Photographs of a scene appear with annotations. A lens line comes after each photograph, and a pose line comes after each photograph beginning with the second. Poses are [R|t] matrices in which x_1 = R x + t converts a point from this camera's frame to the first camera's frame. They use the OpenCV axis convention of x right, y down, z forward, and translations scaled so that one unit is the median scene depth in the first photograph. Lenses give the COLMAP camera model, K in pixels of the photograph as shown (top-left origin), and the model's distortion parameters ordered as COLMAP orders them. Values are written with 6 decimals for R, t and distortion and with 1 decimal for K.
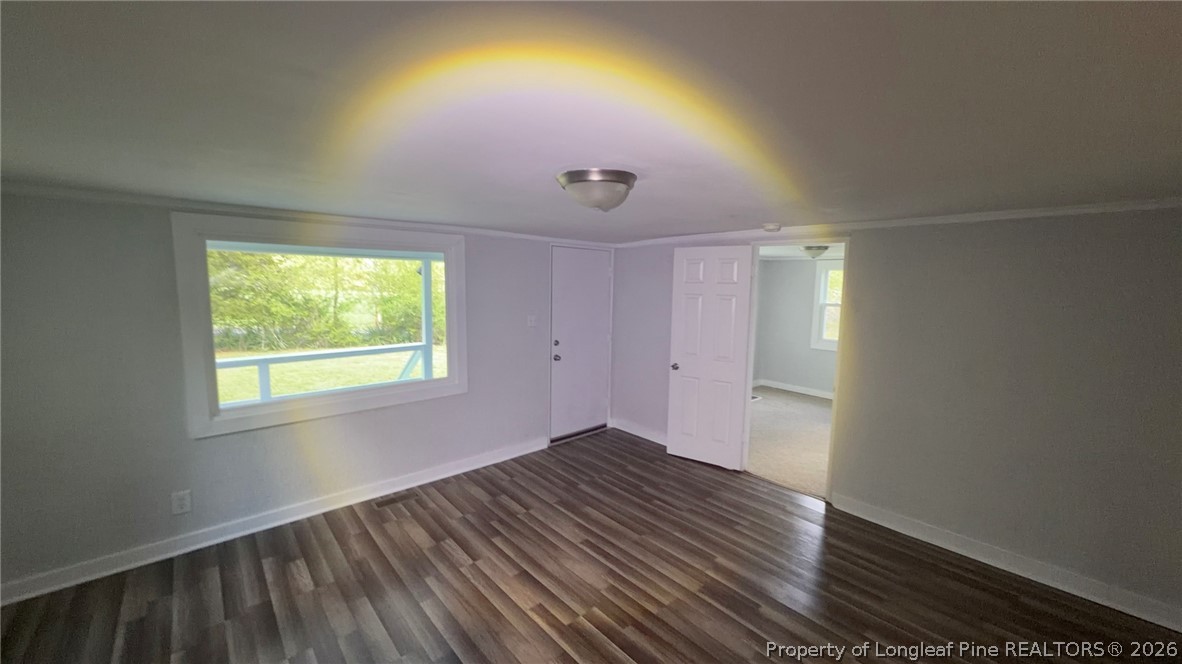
lens RADIAL K [[447.4, 0, 591.0], [0, 447.4, 332.0], [0, 0, 1]] dist [0.001009, 0.000018]
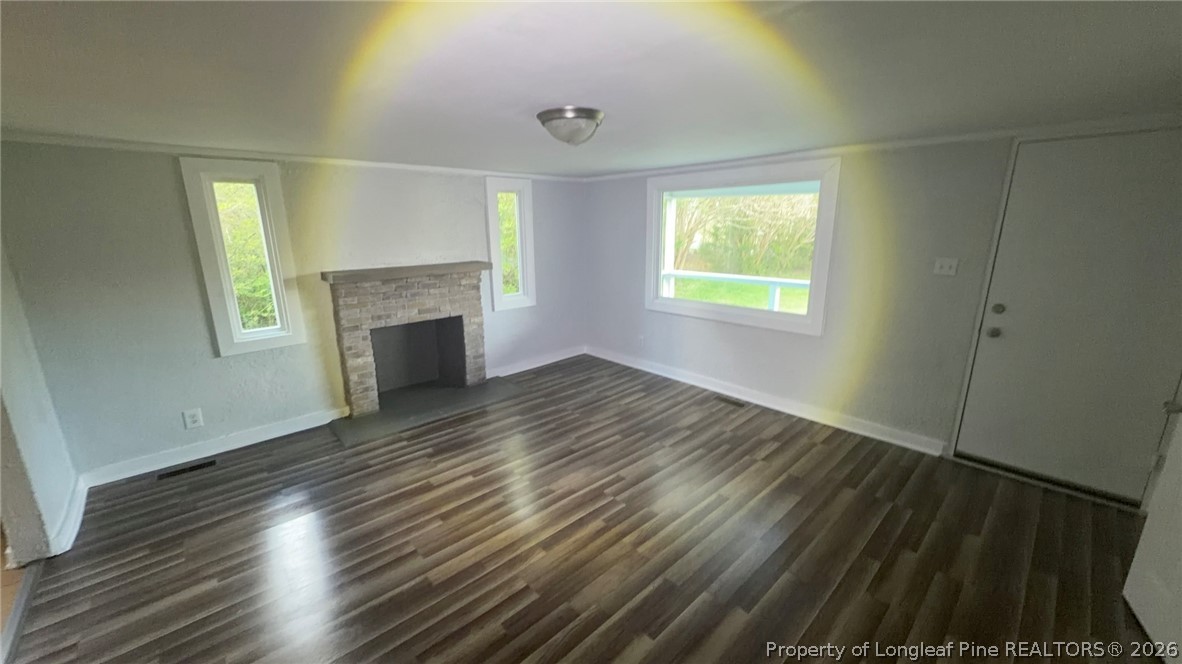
lens RADIAL K [[447.4, 0, 591.0], [0, 447.4, 332.0], [0, 0, 1]] dist [0.001009, 0.000018]
pose [[0.017872, 0.213992, -0.976672, 0.682888], [-0.103504, 0.971976, 0.211069, -0.021352], [0.994468, 0.097317, 0.039520, 0.562577]]
